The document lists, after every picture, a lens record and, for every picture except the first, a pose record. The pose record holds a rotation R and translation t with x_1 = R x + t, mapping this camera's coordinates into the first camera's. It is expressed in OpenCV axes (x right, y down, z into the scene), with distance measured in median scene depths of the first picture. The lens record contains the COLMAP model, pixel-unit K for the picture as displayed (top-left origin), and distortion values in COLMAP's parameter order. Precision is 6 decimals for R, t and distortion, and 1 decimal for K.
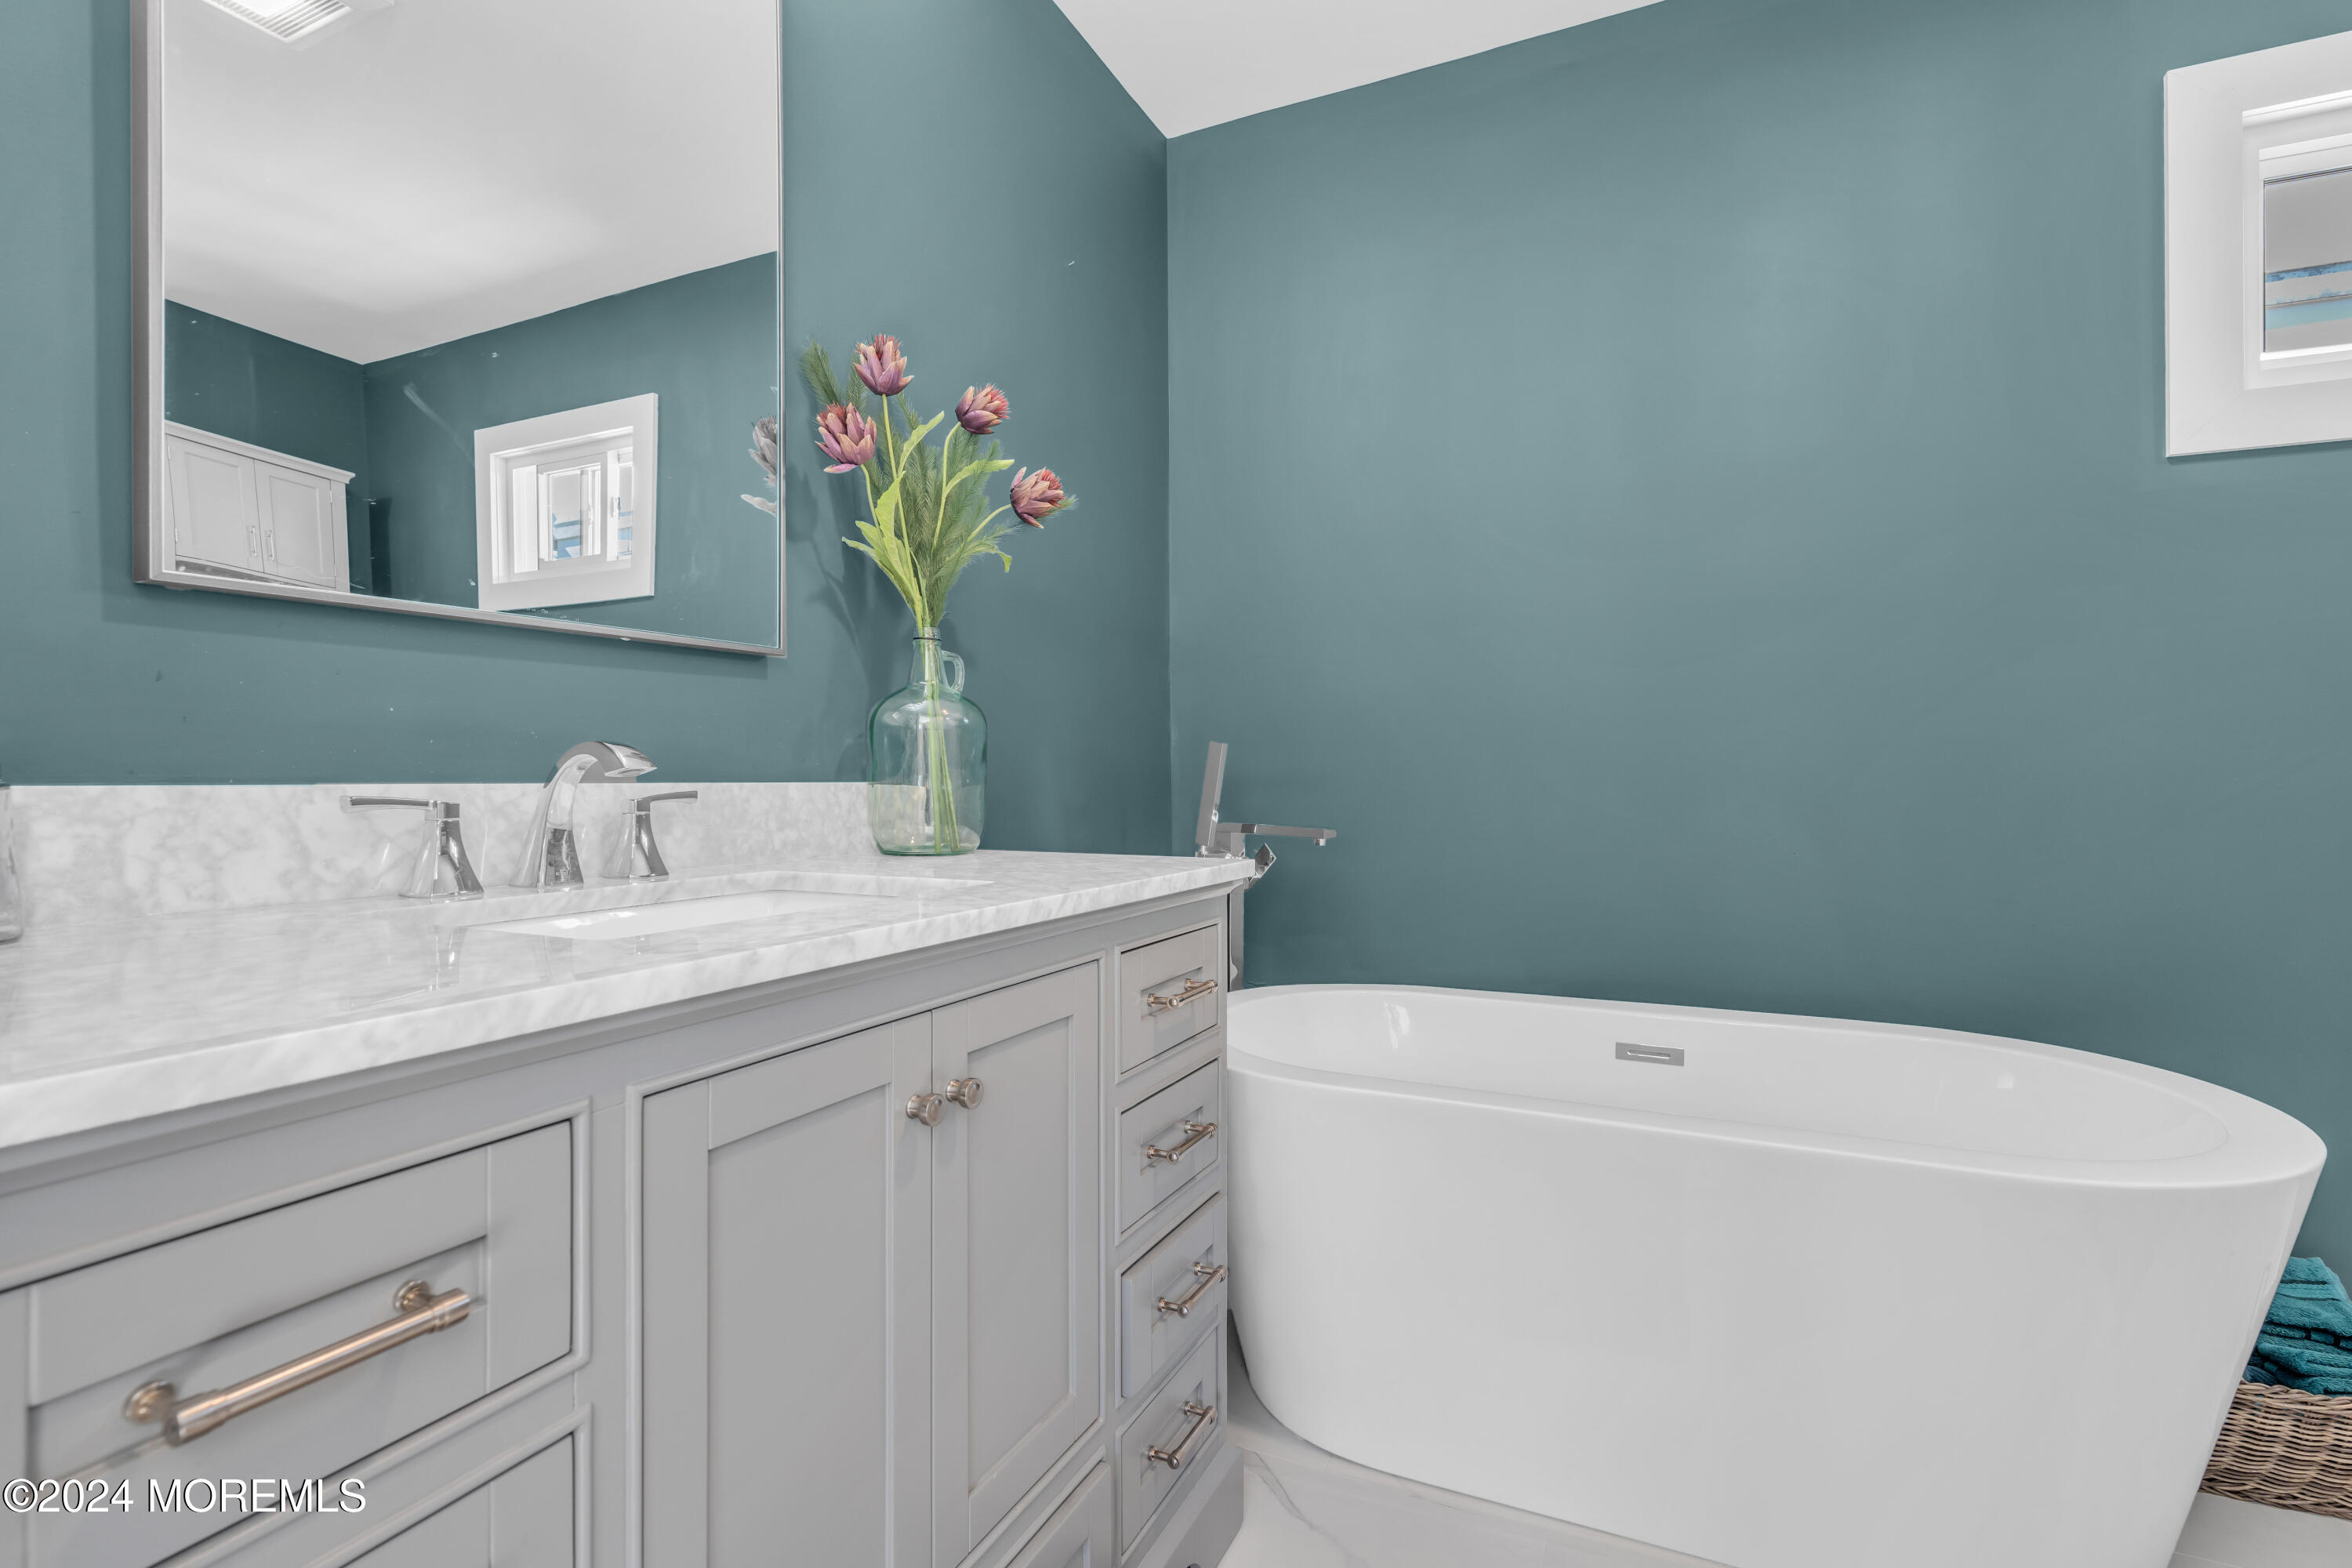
lens RADIAL K [[1066.7, 0, 1179.2], [0, 1066.7, 783.6], [0, 0, 1]] dist [-0.001315, 0.000702]
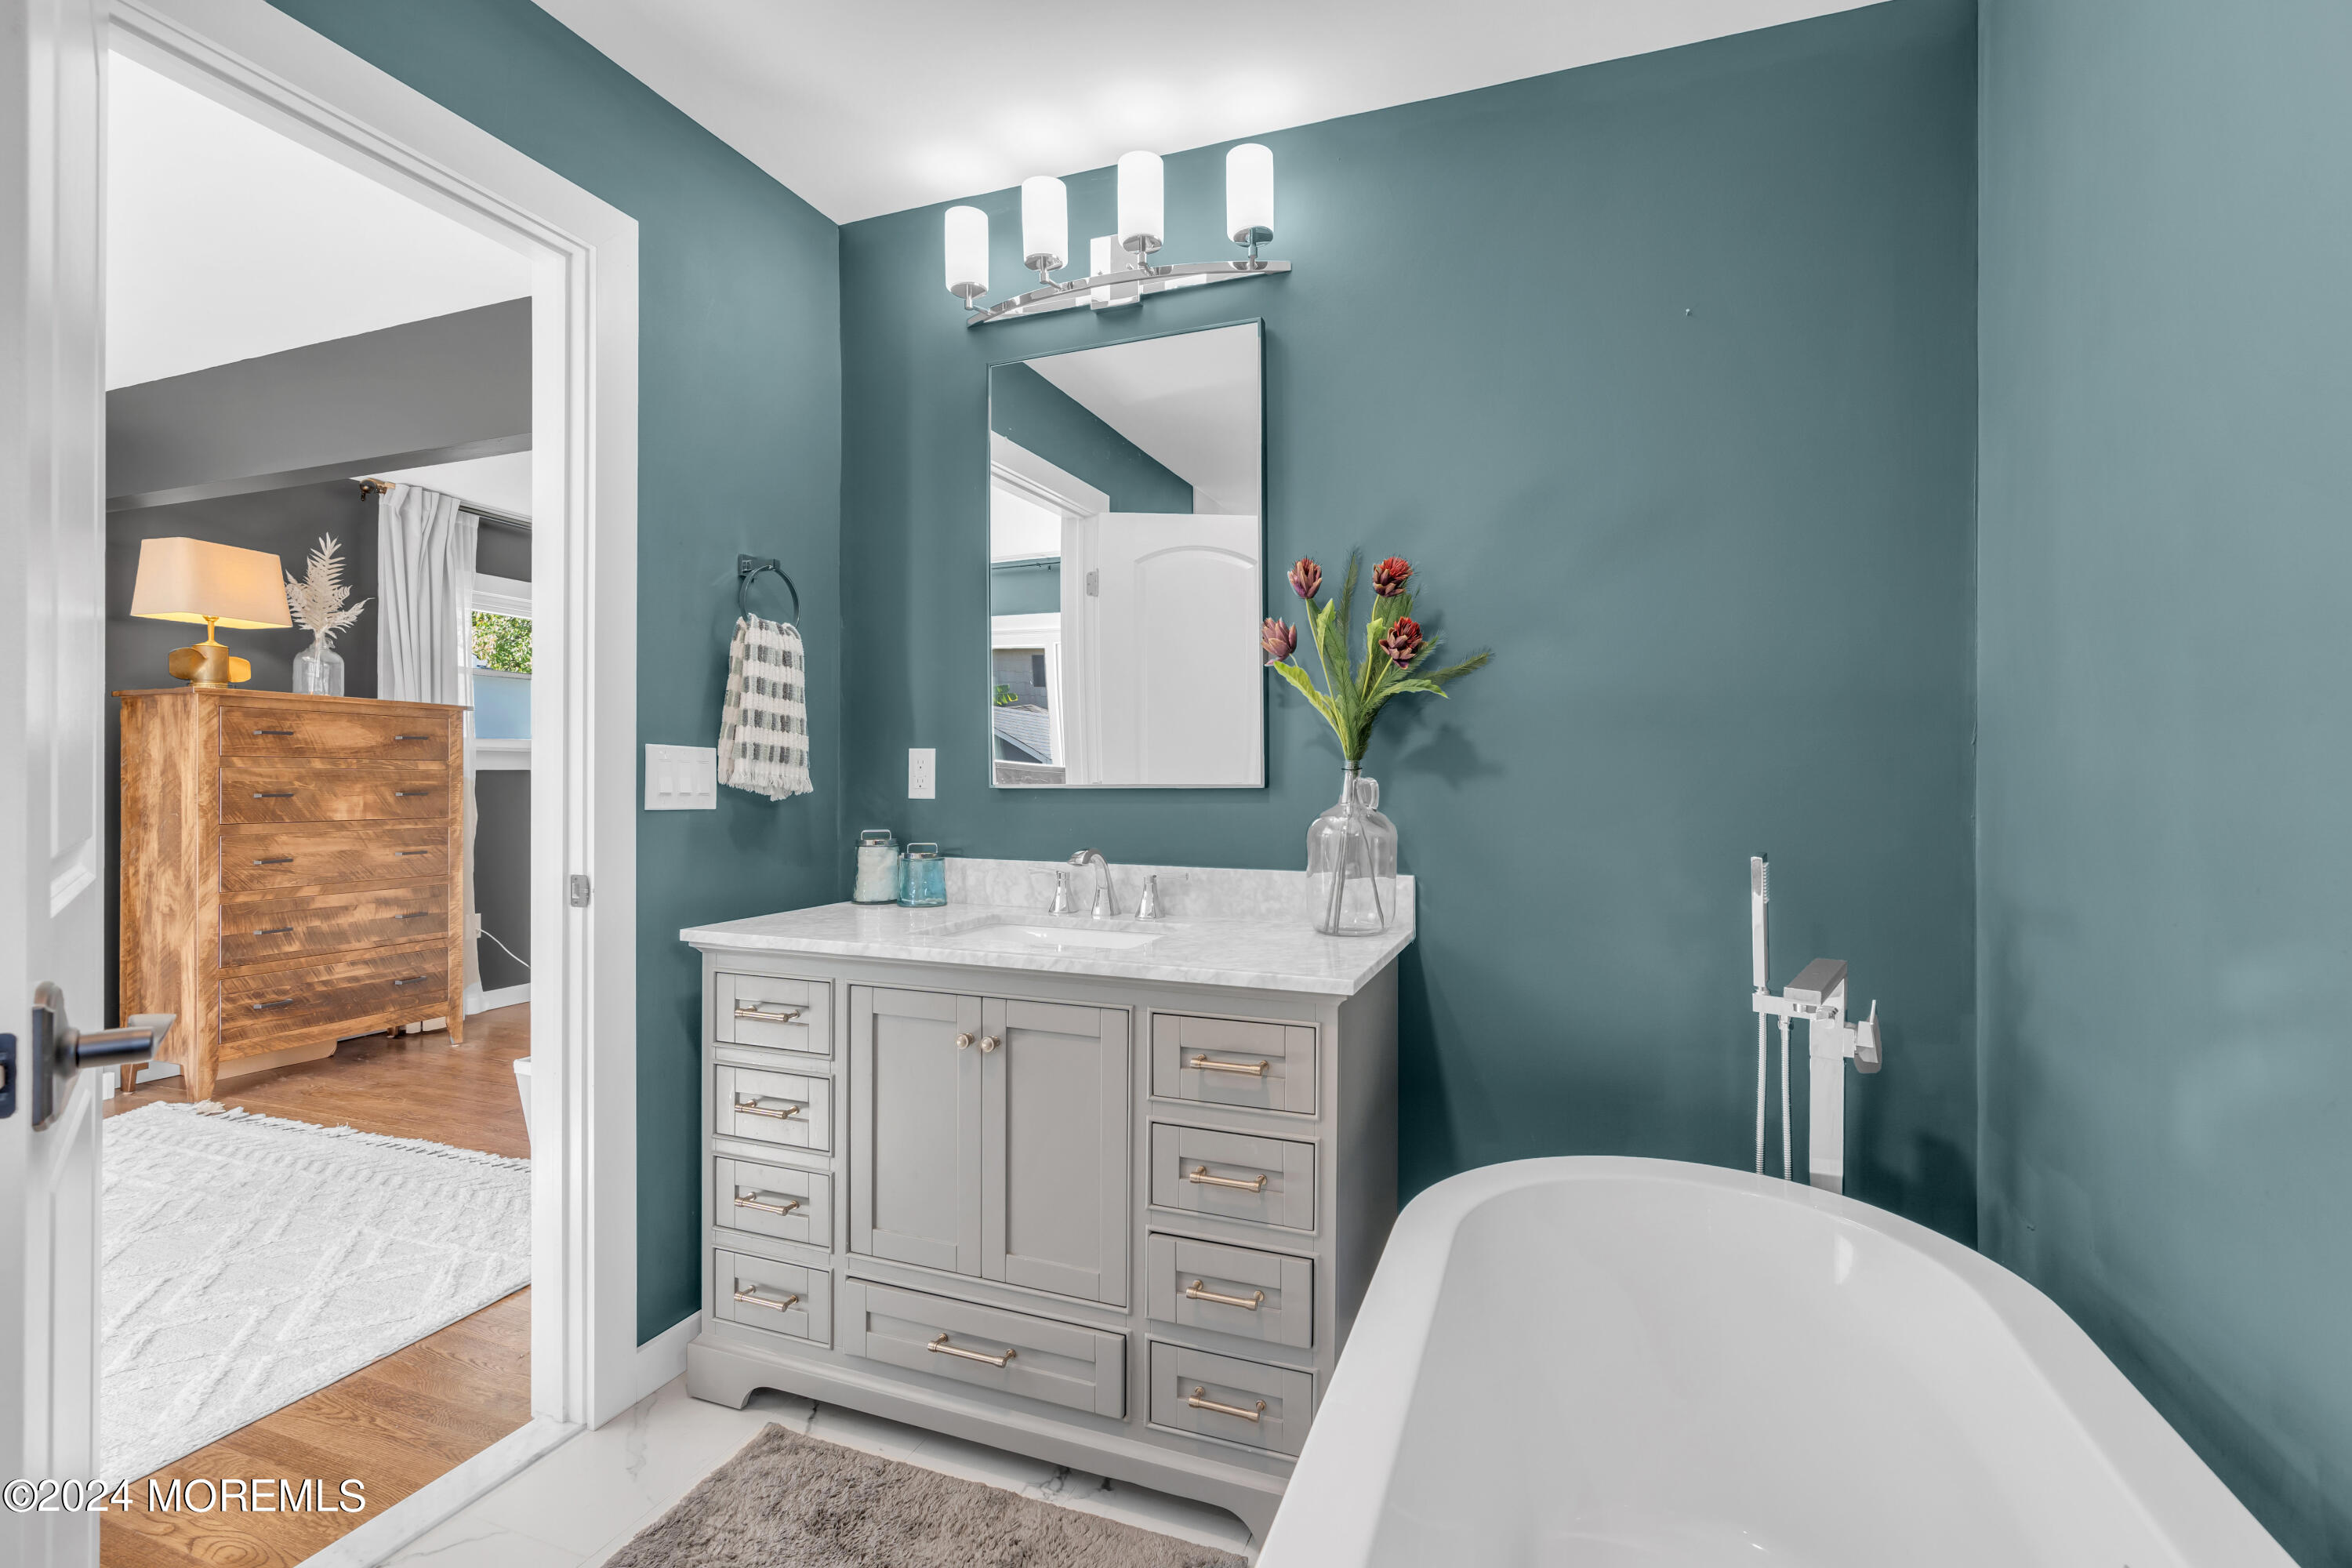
lens RADIAL K [[1066.7, 0, 1179.2], [0, 1066.7, 783.6], [0, 0, 1]] dist [-0.001315, 0.000702]
pose [[0.087890, 0.001283, -0.996129, 1.145934], [-0.013861, 0.999904, 0.000065, -0.124067], [0.996034, 0.013801, 0.087899, 0.739768]]
